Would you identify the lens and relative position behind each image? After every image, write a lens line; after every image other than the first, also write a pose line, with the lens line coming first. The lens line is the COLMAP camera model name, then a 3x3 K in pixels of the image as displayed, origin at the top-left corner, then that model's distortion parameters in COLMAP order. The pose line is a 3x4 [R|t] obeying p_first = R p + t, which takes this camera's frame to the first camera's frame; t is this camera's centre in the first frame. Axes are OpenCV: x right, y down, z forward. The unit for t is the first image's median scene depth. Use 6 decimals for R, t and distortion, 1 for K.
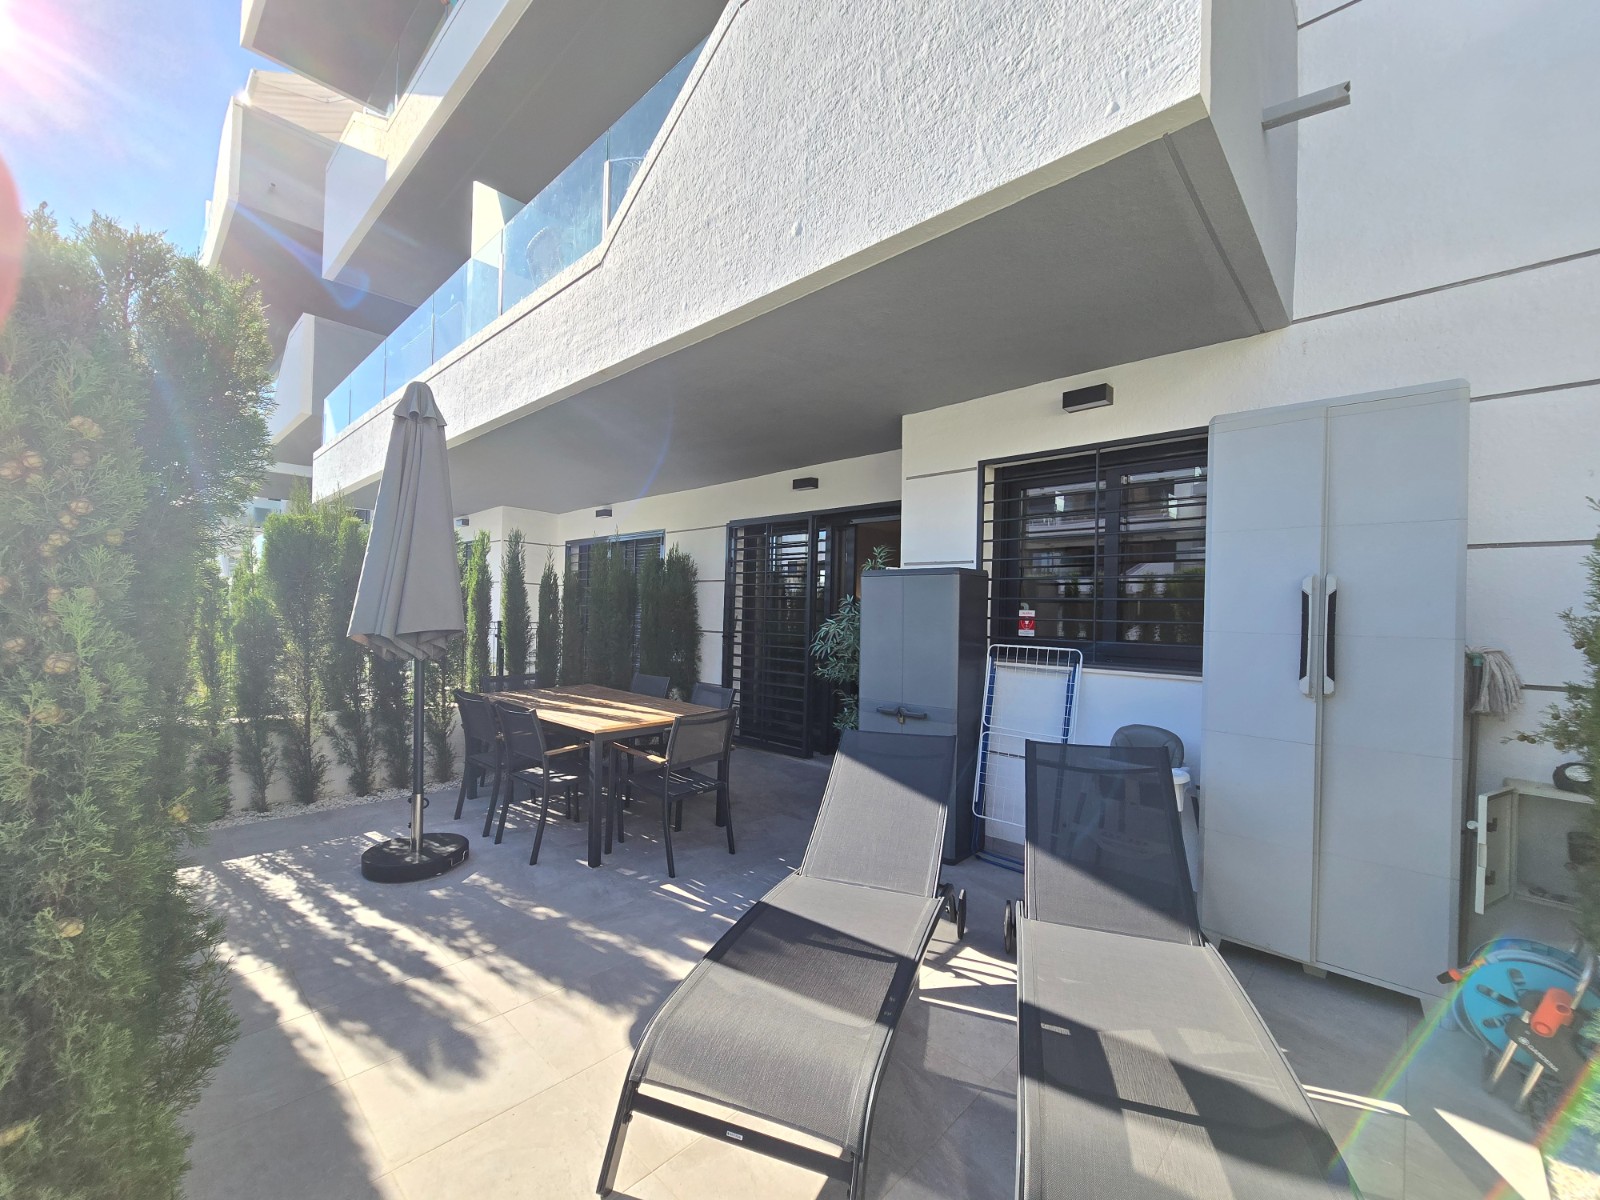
lens RADIAL K [[653.5, 0, 800.4], [0, 653.5, 607.7], [0, 0, 1]] dist [0.001001, -0.003239]
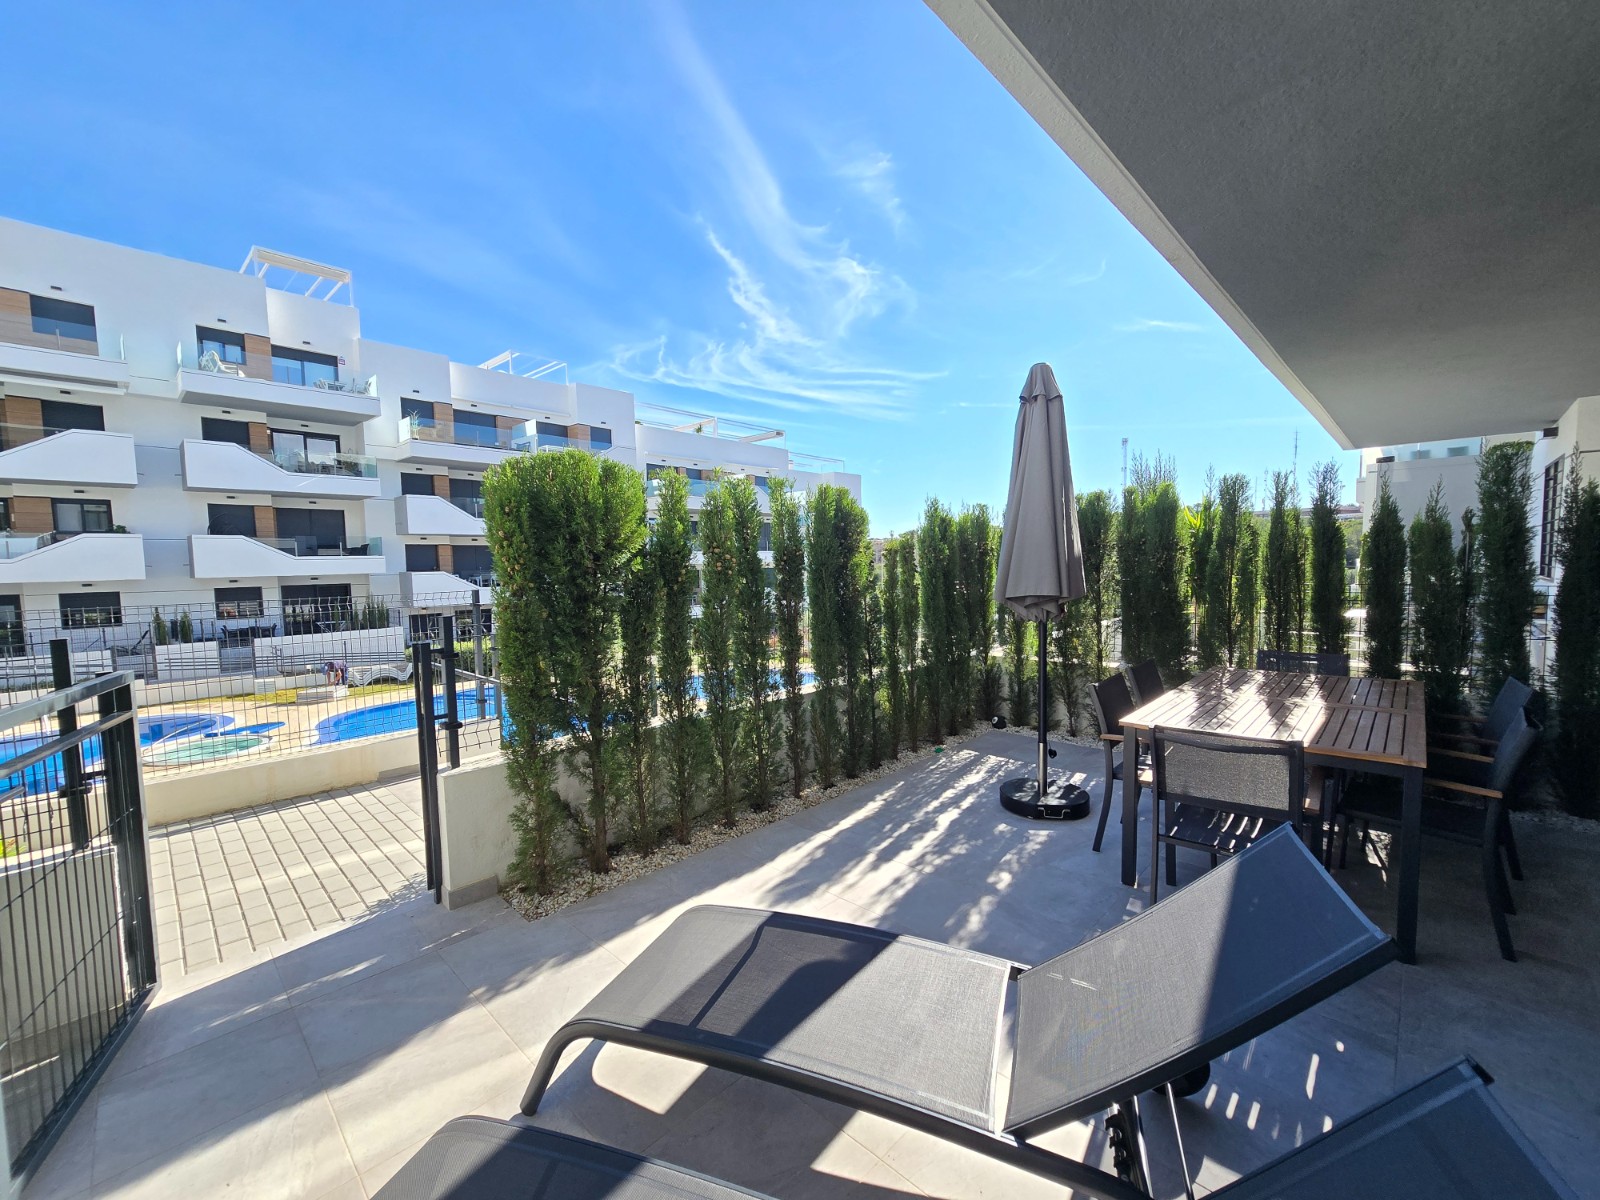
lens RADIAL K [[653.5, 0, 800.4], [0, 653.5, 607.7], [0, 0, 1]] dist [0.001001, -0.003239]
pose [[-0.014307, 0.043631, -0.998945, 0.610112], [0.027189, 0.998695, 0.043230, -0.001814], [0.999528, -0.026542, -0.015475, 0.734184]]
